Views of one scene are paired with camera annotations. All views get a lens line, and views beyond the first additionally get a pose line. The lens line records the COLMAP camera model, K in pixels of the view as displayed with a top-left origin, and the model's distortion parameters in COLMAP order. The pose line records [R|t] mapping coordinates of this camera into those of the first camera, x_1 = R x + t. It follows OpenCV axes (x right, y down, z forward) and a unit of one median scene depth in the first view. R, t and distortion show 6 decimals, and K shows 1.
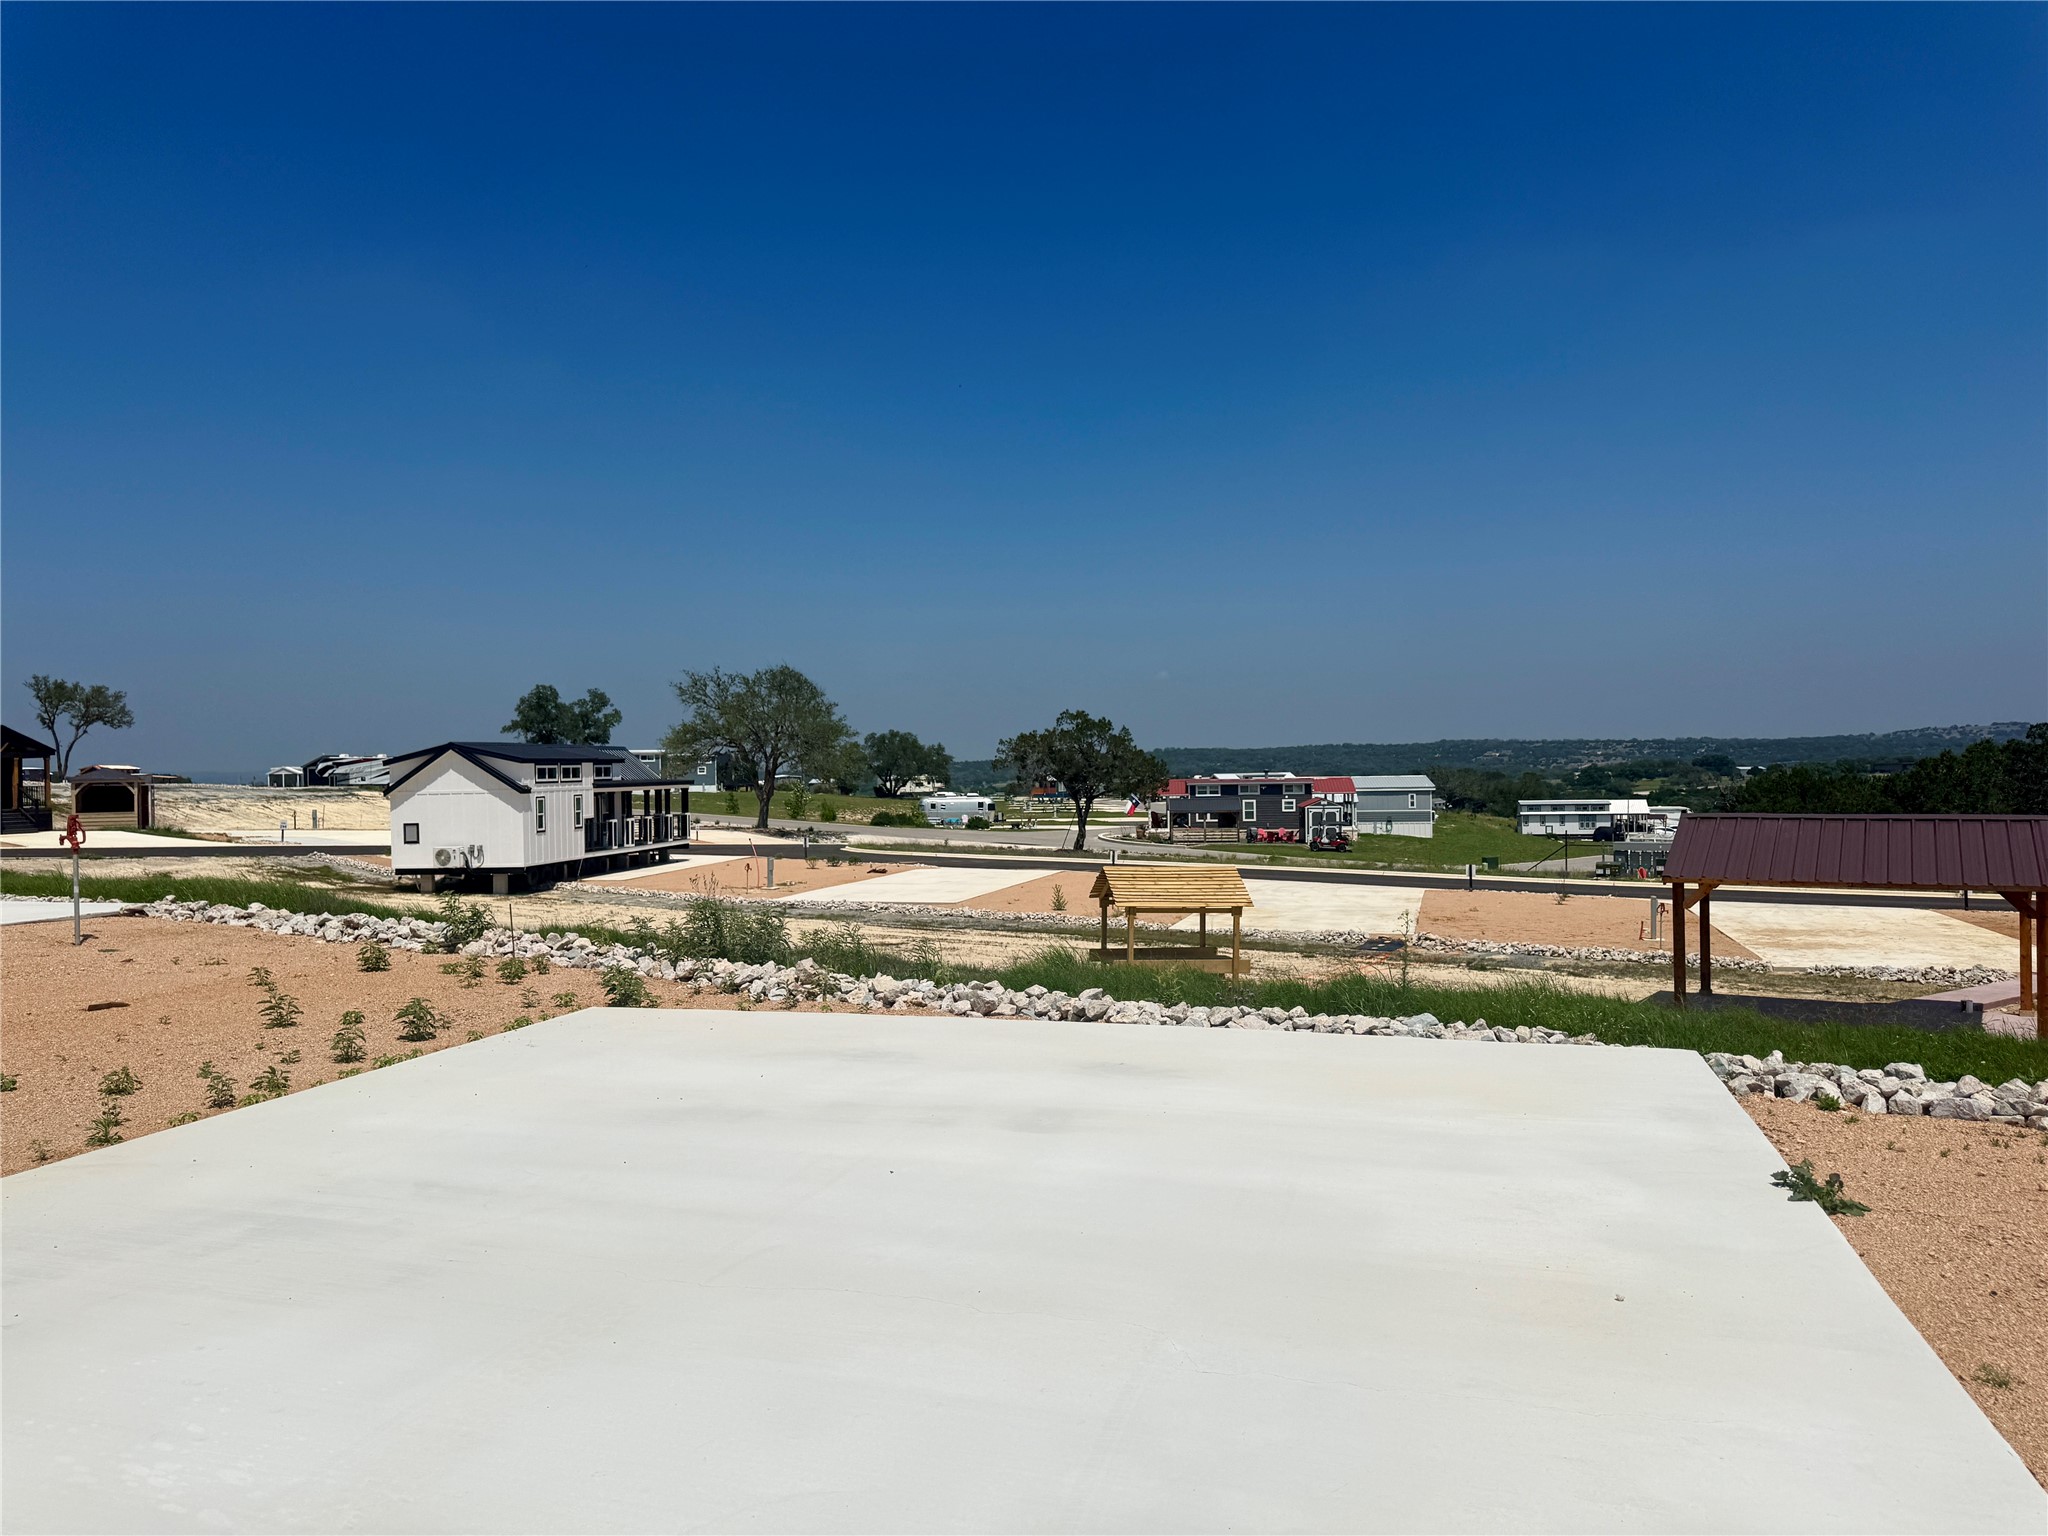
lens RADIAL K [[1392.3, 0, 1030.6], [0, 1392.3, 759.3], [0, 0, 1]] dist [0.127329, -0.240616]
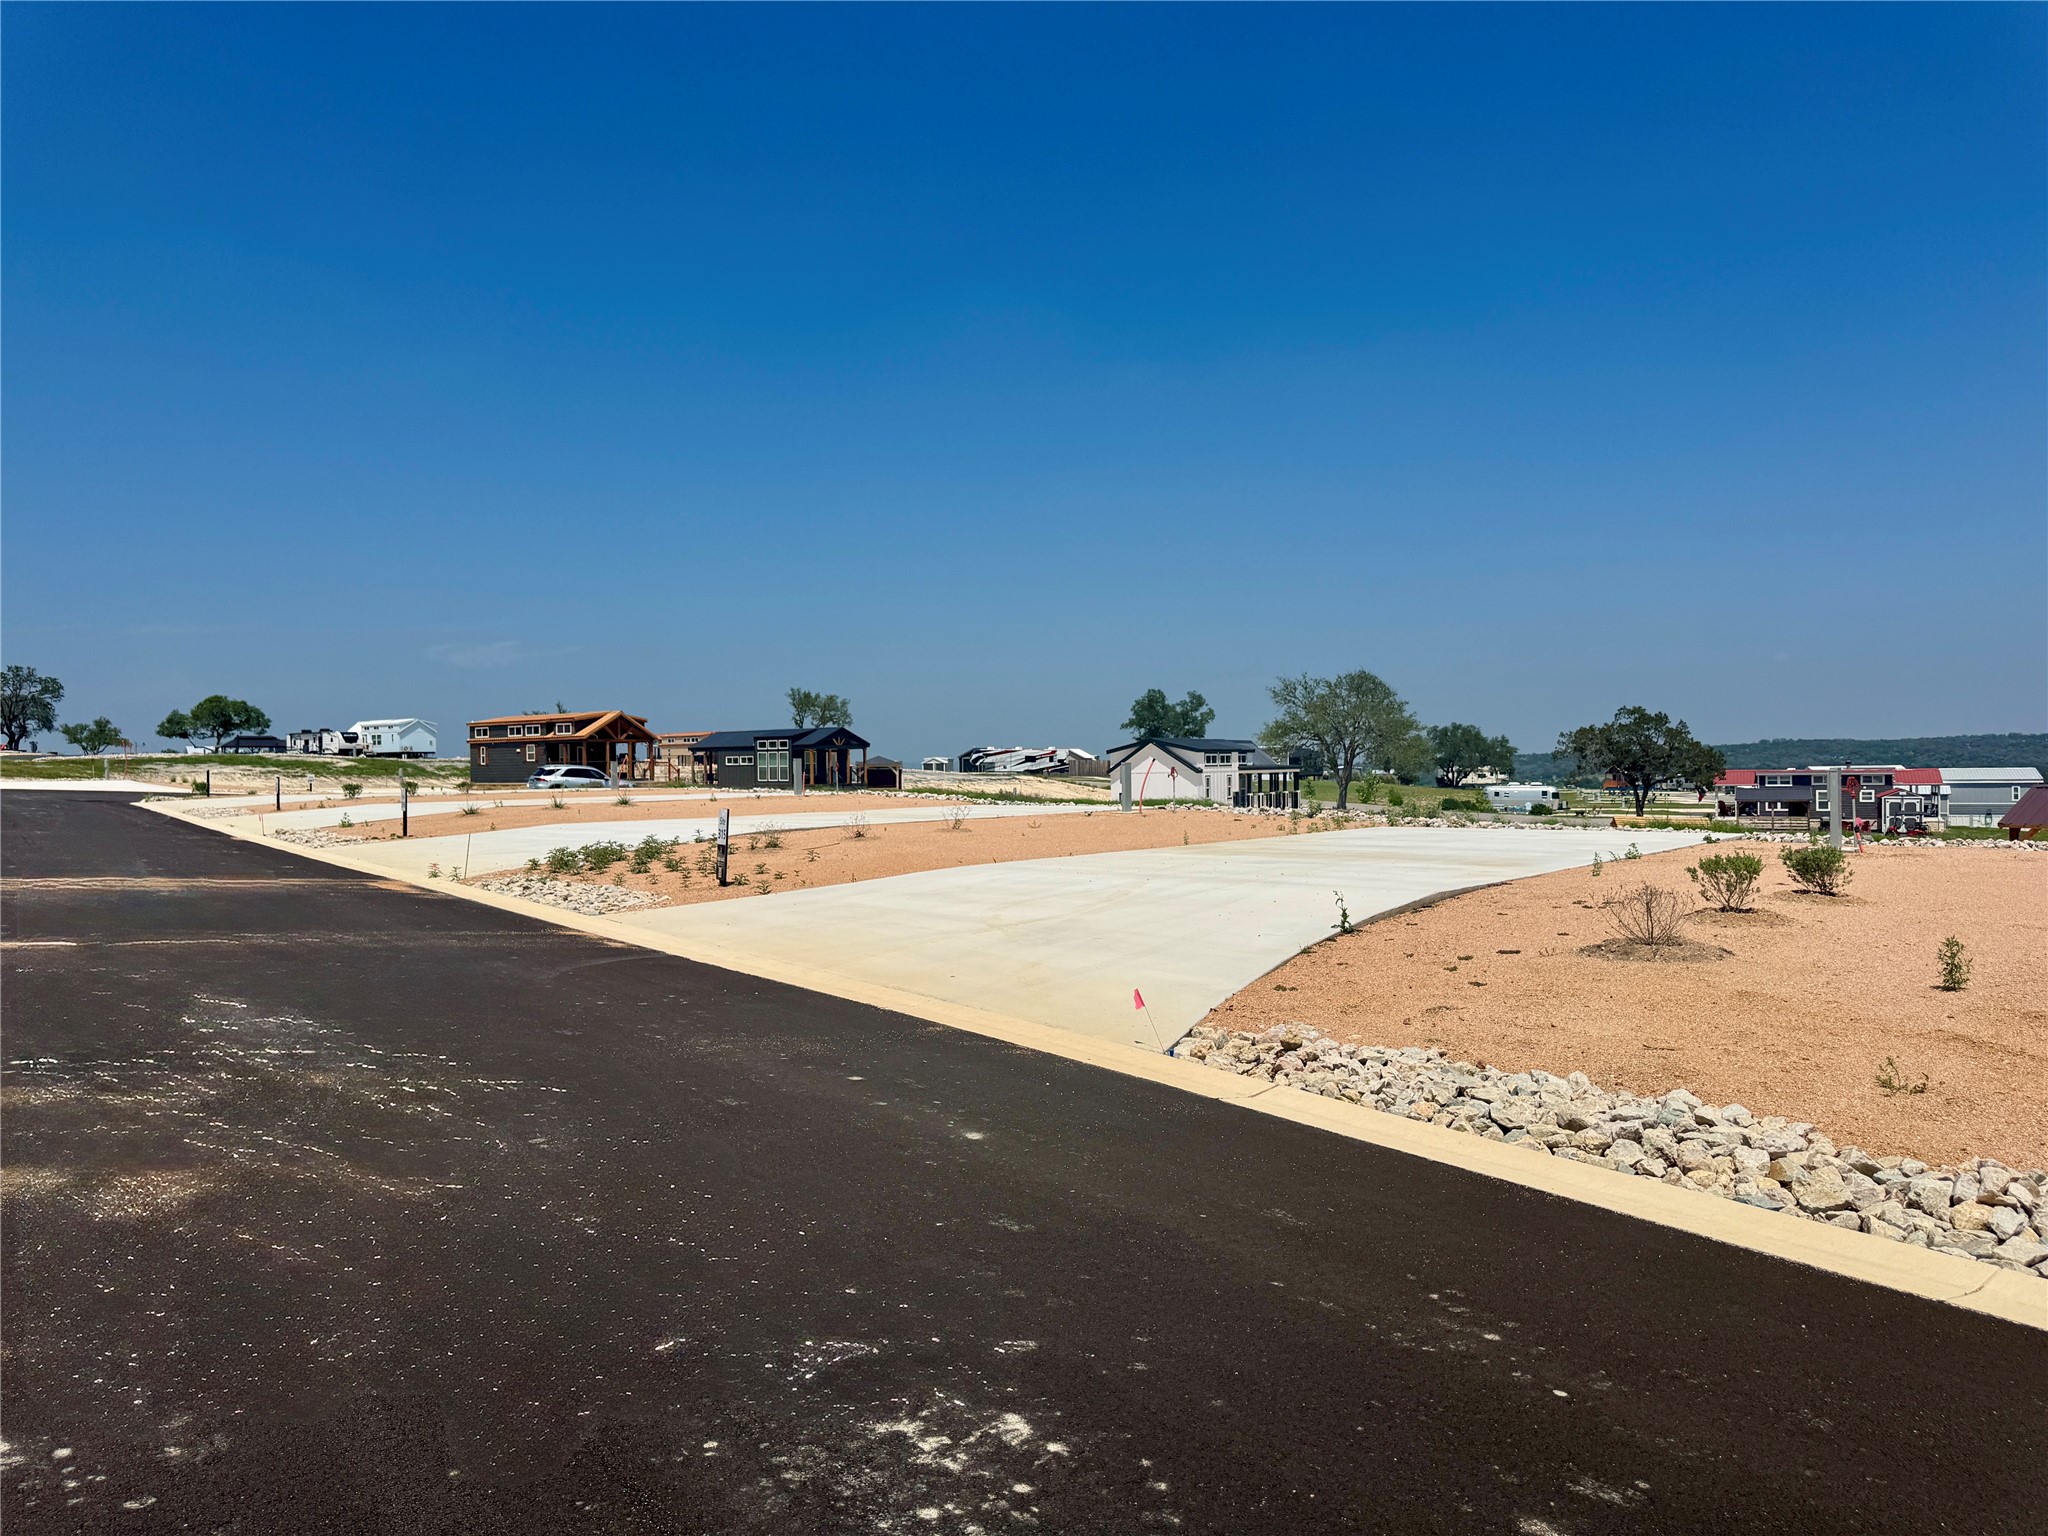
lens RADIAL K [[1392.3, 0, 1030.6], [0, 1392.3, 759.3], [0, 0, 1]] dist [0.127329, -0.240616]
pose [[0.925273, 0.002406, -0.379295, 0.010644], [-0.000350, 0.999985, 0.005488, 0.000870], [0.379303, -0.004945, 0.925259, -0.162935]]
